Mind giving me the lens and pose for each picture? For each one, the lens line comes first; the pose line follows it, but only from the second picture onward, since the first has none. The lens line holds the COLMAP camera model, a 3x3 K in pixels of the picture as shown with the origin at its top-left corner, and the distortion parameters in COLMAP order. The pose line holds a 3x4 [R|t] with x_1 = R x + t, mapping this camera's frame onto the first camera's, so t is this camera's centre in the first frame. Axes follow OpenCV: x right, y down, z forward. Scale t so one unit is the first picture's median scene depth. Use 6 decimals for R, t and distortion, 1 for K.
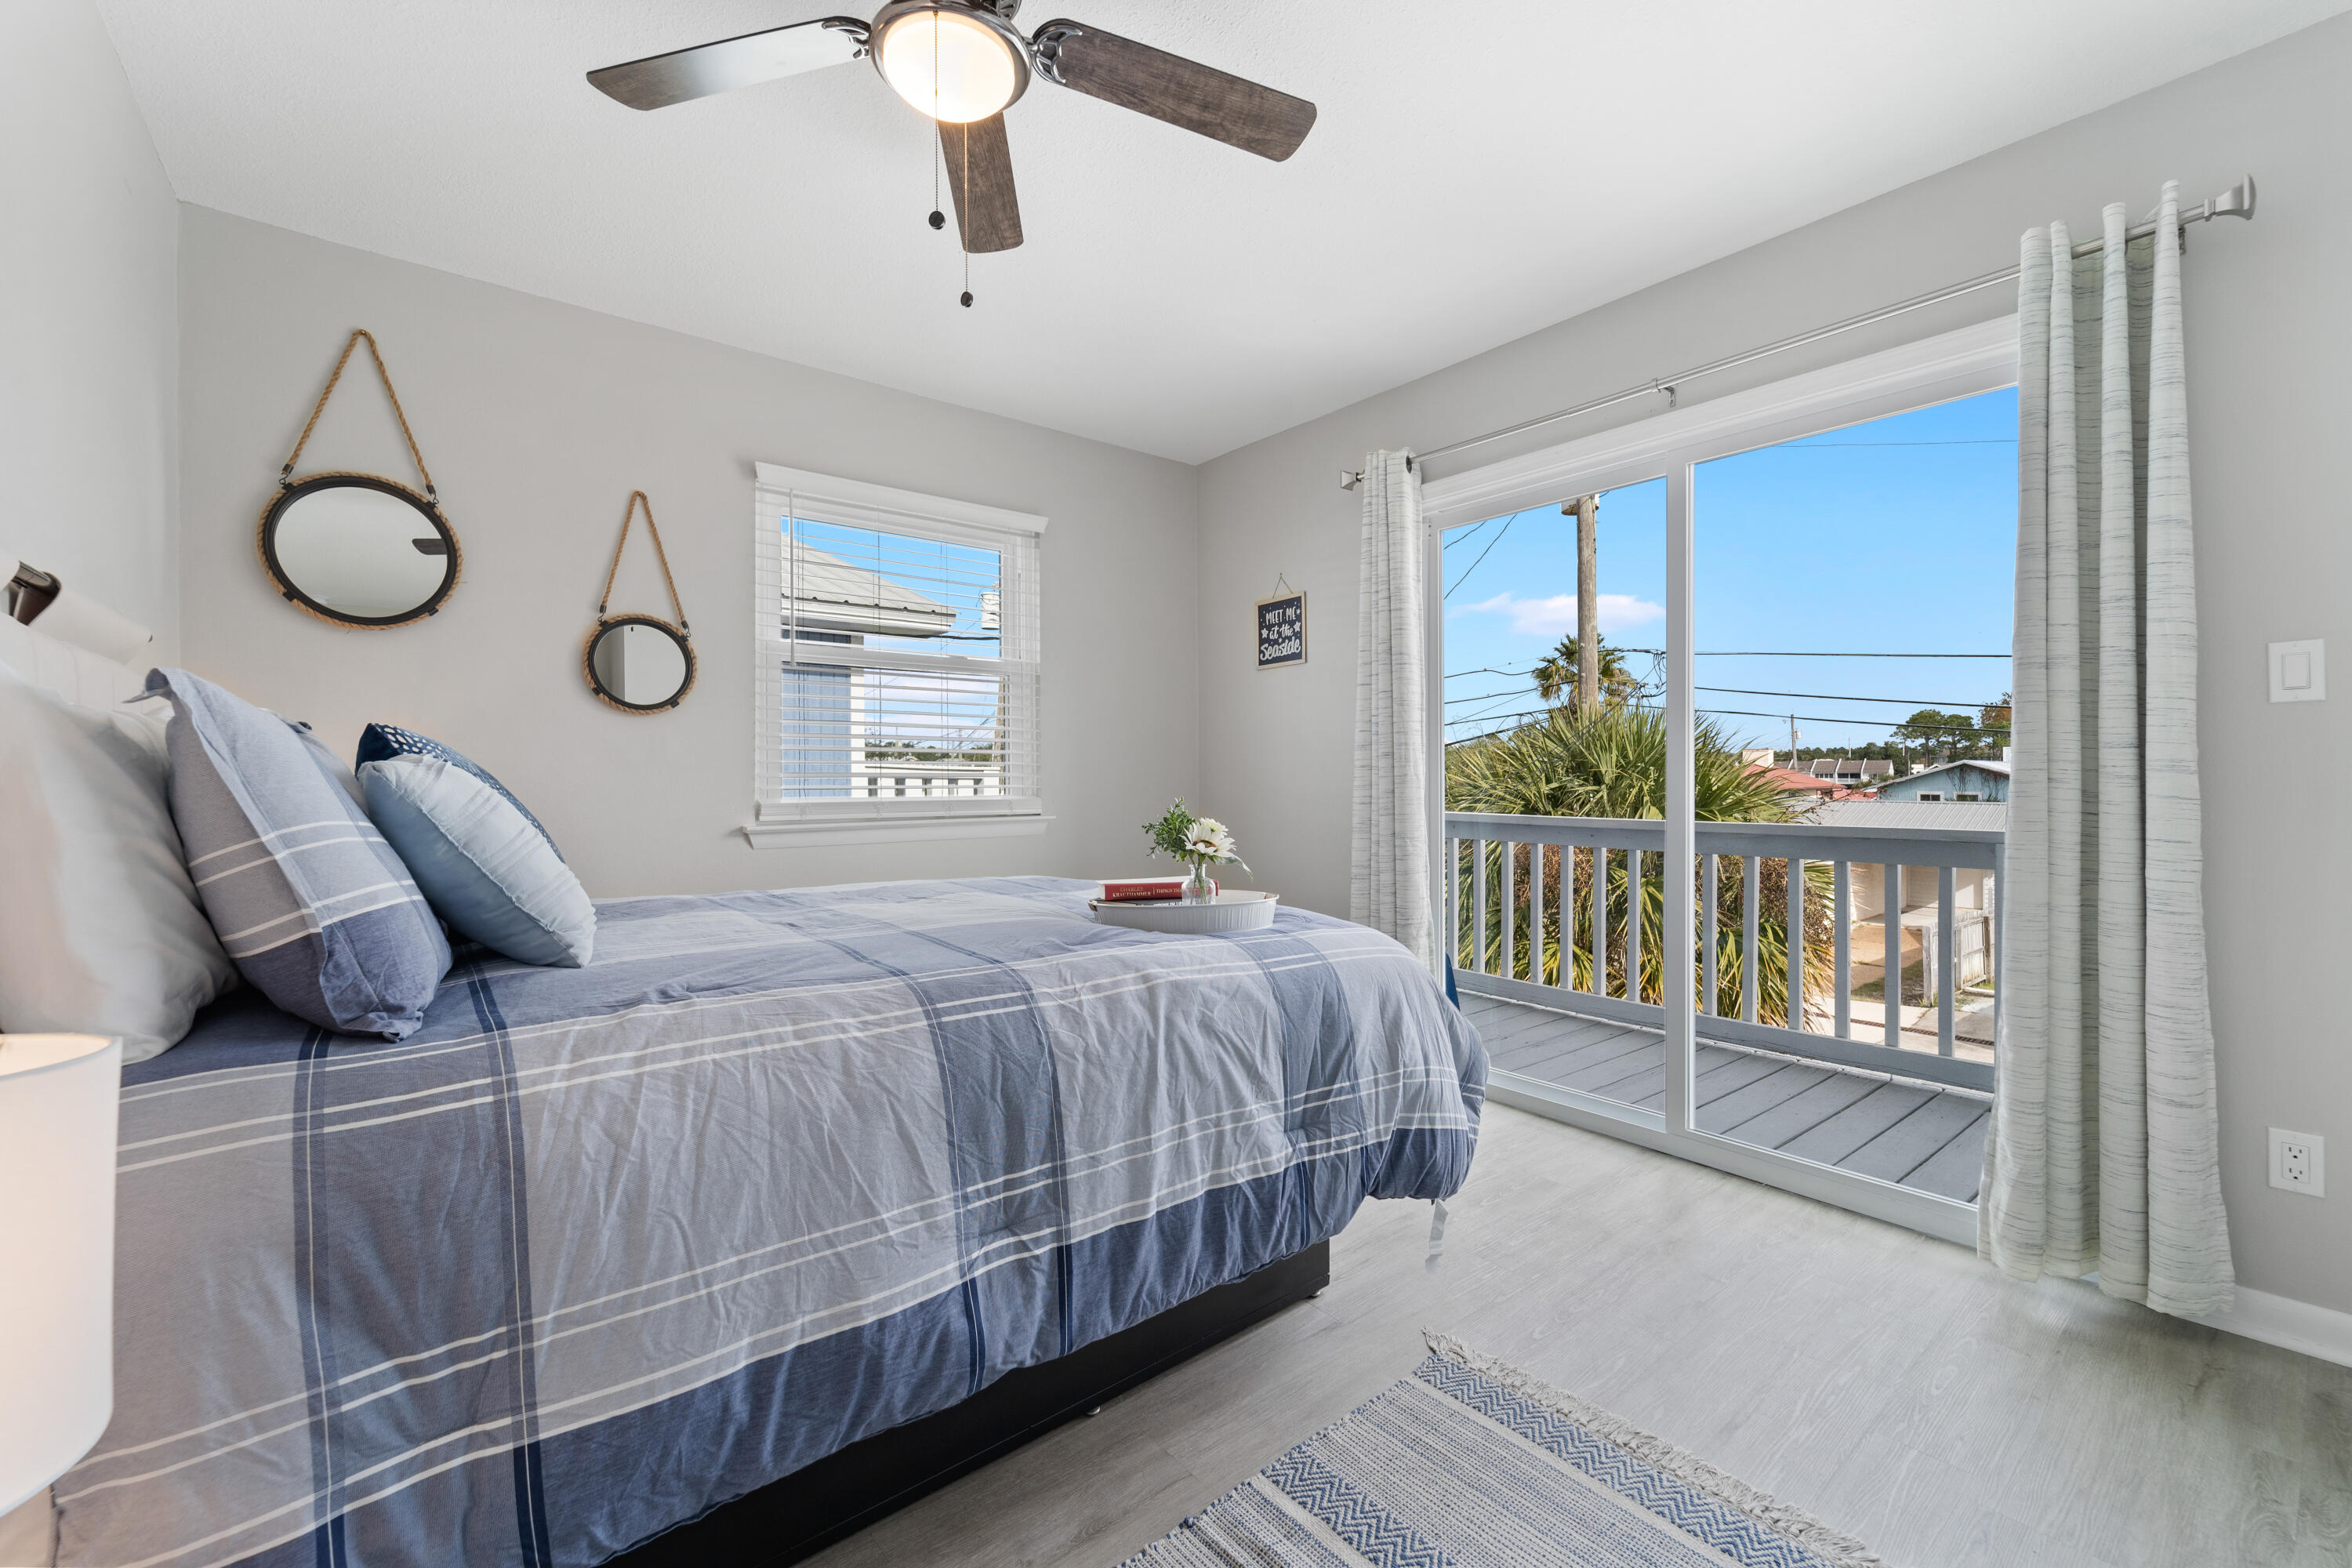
lens RADIAL K [[956.6, 0, 1171.4], [0, 956.6, 765.5], [0, 0, 1]] dist [0.000346, -0.003004]
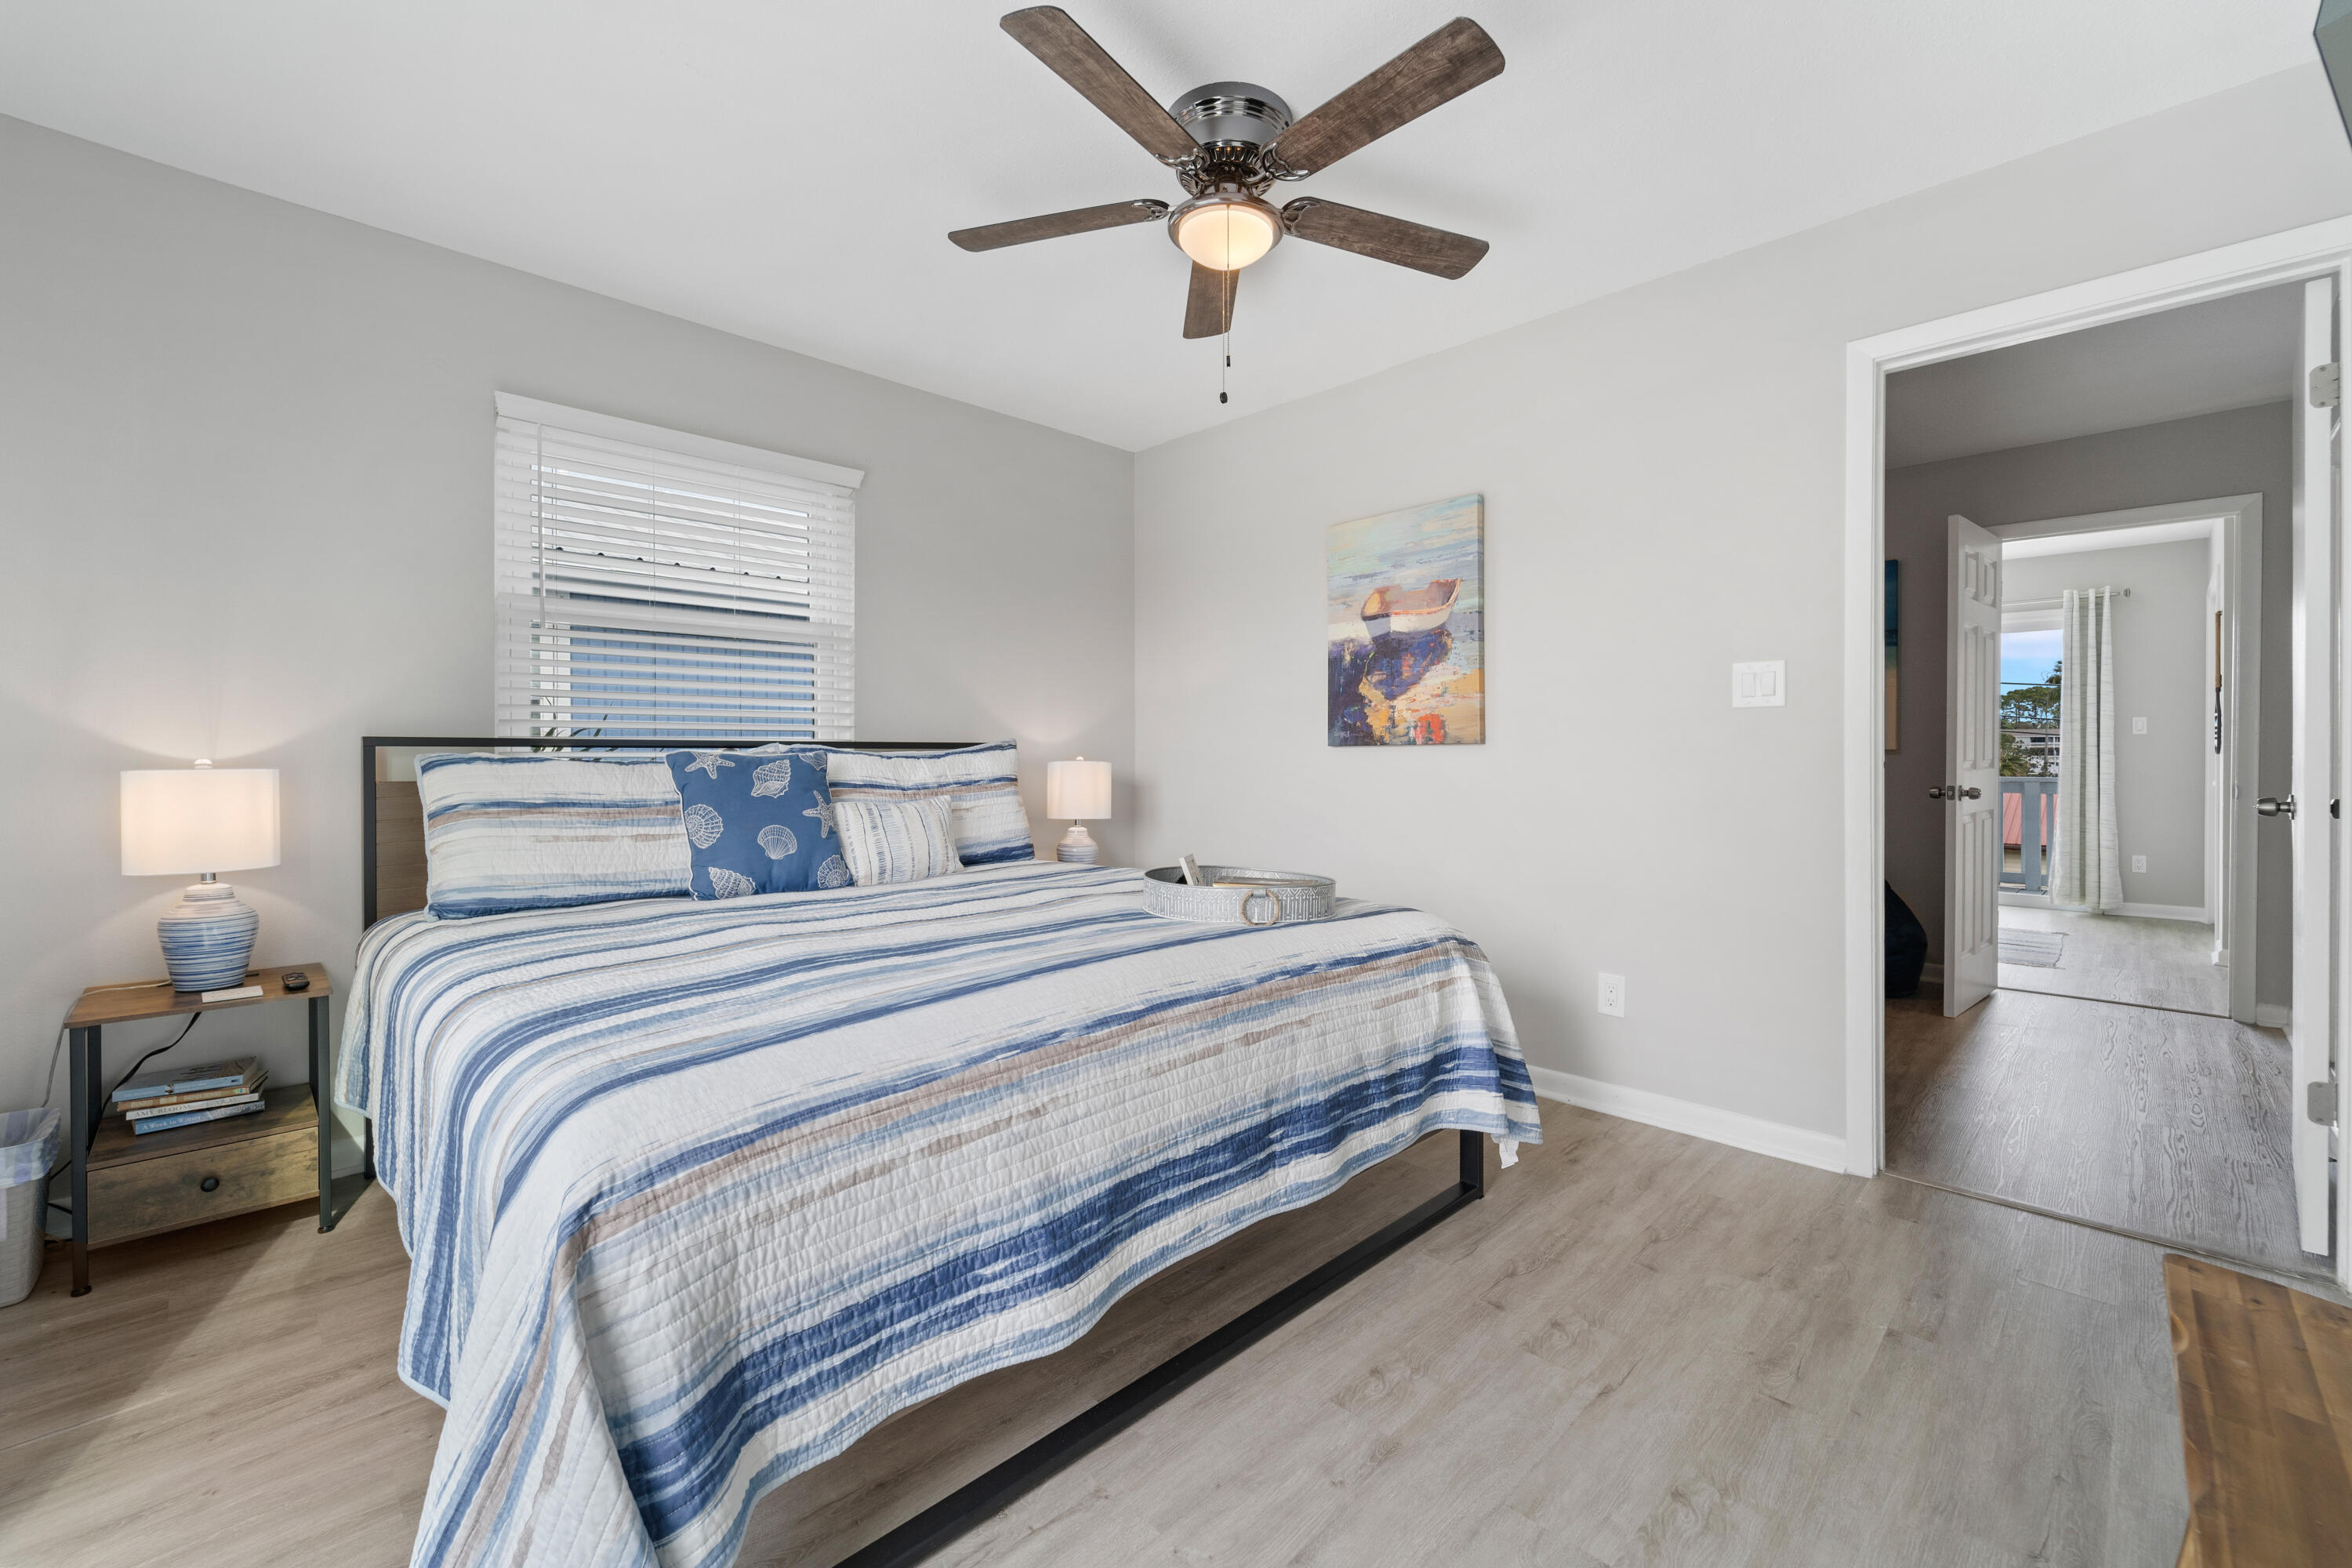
lens RADIAL K [[962.7, 0, 1178.1], [0, 962.7, 750.6], [0, 0, 1]] dist [-0.001094, -0.000624]
pose [[0.995268, 0.000306, 0.097168, -0.618133], [-0.000801, 0.999987, 0.005053, -0.004759], [-0.097165, -0.005107, 0.995255, -0.501414]]
